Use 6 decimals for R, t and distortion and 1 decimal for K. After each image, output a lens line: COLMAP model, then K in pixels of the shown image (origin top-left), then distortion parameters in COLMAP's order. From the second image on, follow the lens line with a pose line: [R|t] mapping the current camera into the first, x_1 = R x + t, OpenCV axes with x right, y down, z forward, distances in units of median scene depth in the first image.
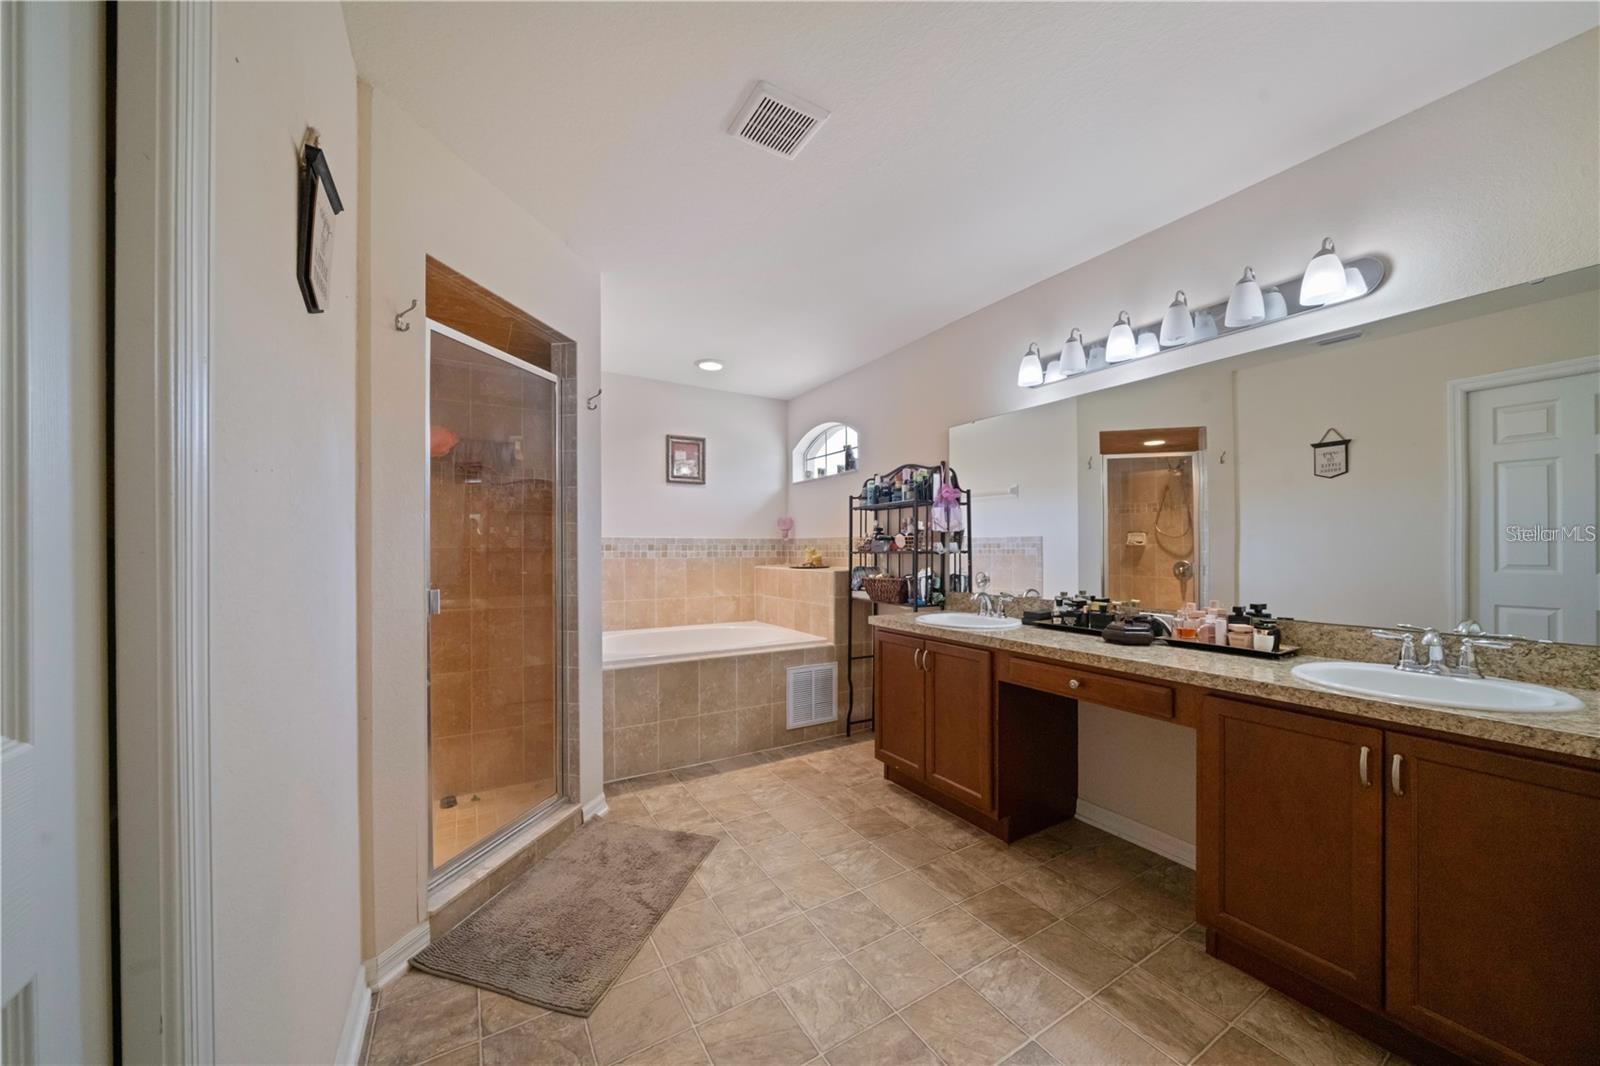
lens RADIAL K [[559.5, 0, 803.2], [0, 559.5, 547.5], [0, 0, 1]] dist [-0.000442, -0.000096]
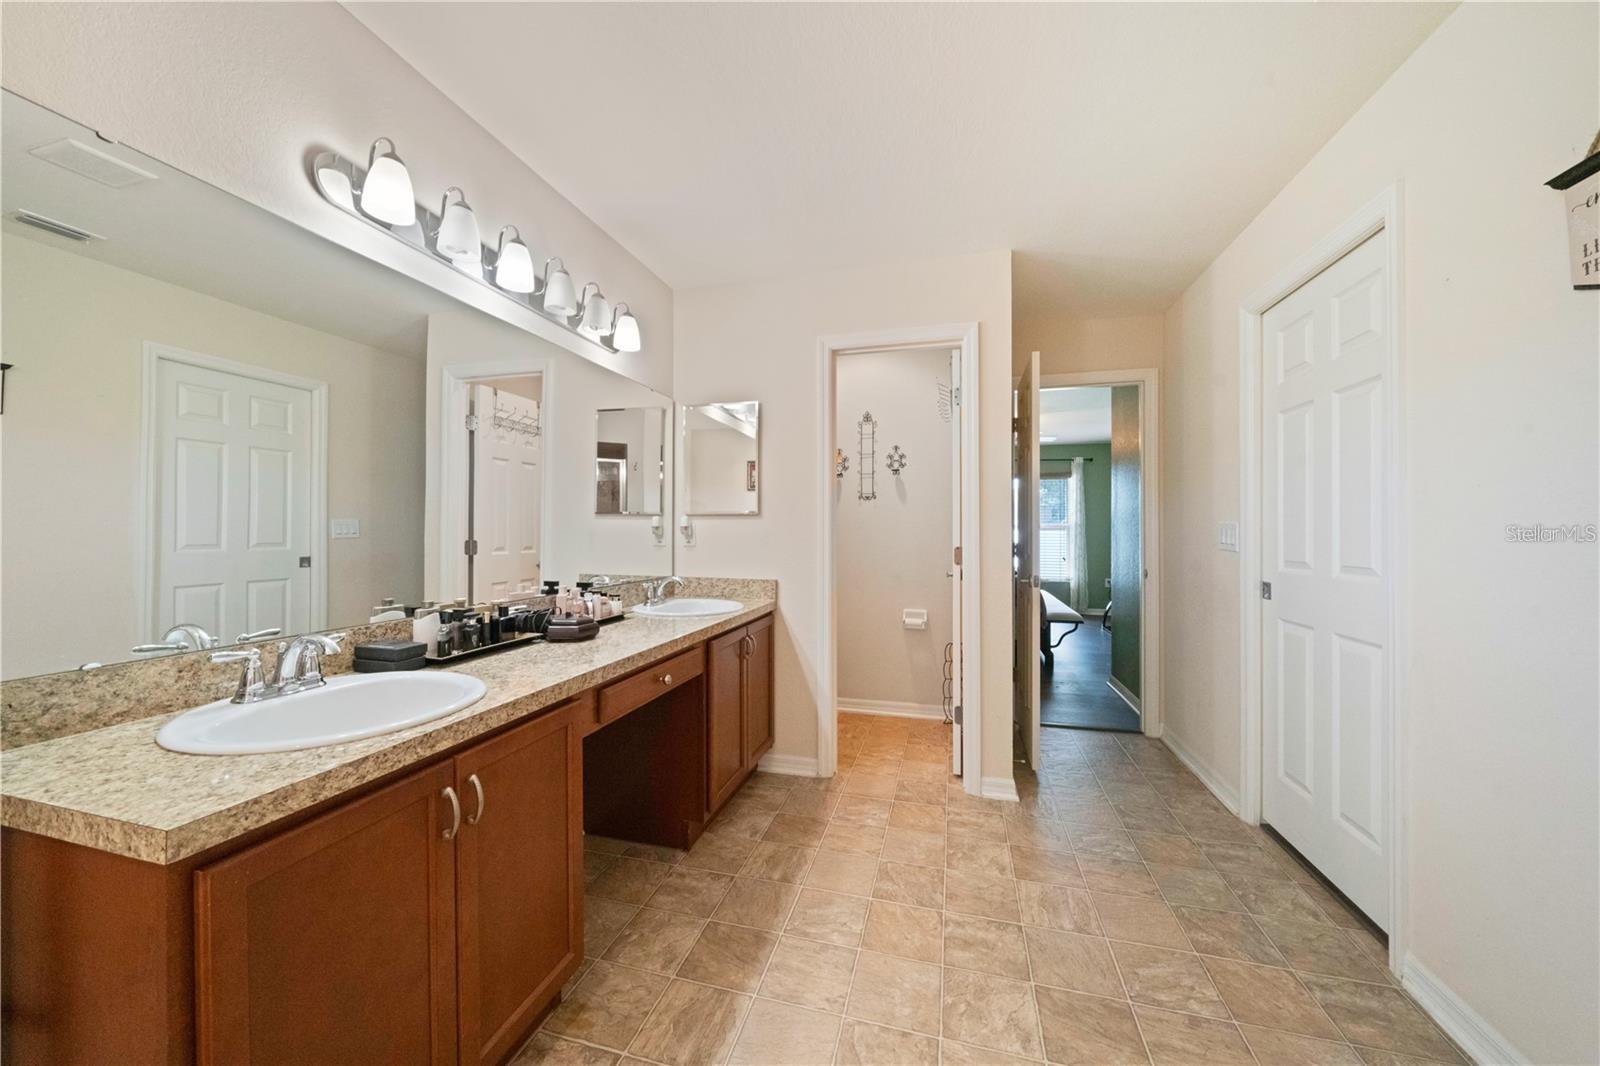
lens RADIAL K [[559.5, 0, 807.5], [0, 559.5, 533.1], [0, 0, 1]] dist [-0.000442, -0.000096]
pose [[-0.692985, -0.003420, 0.720944, -0.347974], [-0.008387, 0.999959, -0.003318, 0.010511], [-0.720903, -0.008345, -0.692986, 1.594772]]
